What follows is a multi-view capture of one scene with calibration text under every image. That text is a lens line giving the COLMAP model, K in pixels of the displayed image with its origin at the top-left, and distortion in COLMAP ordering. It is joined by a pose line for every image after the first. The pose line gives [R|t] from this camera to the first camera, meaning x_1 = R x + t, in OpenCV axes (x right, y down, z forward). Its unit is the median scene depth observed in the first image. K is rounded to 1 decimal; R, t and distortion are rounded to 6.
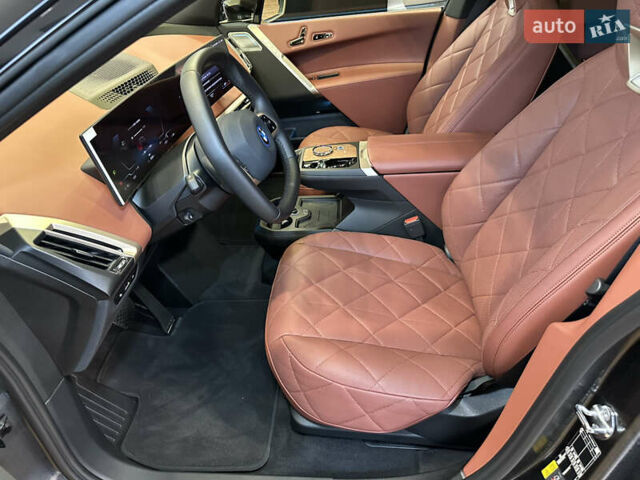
lens RADIAL K [[441.9, 0, 304.0], [0, 441.9, 240.9], [0, 0, 1]] dist [0.075471, -0.111387]
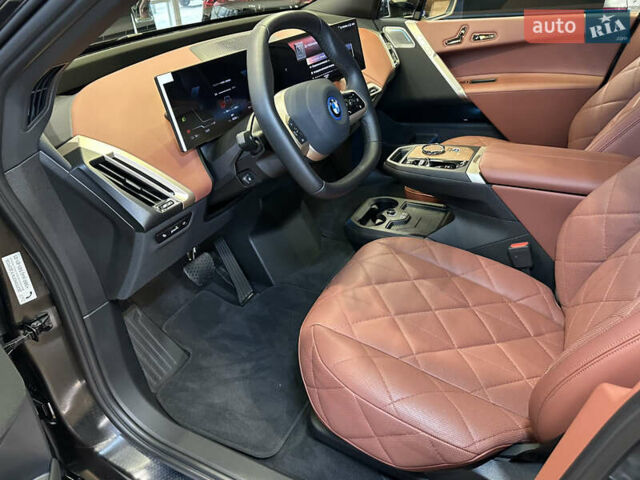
lens RADIAL K [[458.0, 0, 307.9], [0, 458.0, 237.9], [0, 0, 1]] dist [0.082696, -0.156789]
pose [[0.917544, 0.213136, -0.335688, 0.173142], [-0.229527, 0.973257, -0.009429, 0.039320], [0.324701, 0.085701, 0.941926, 0.061992]]
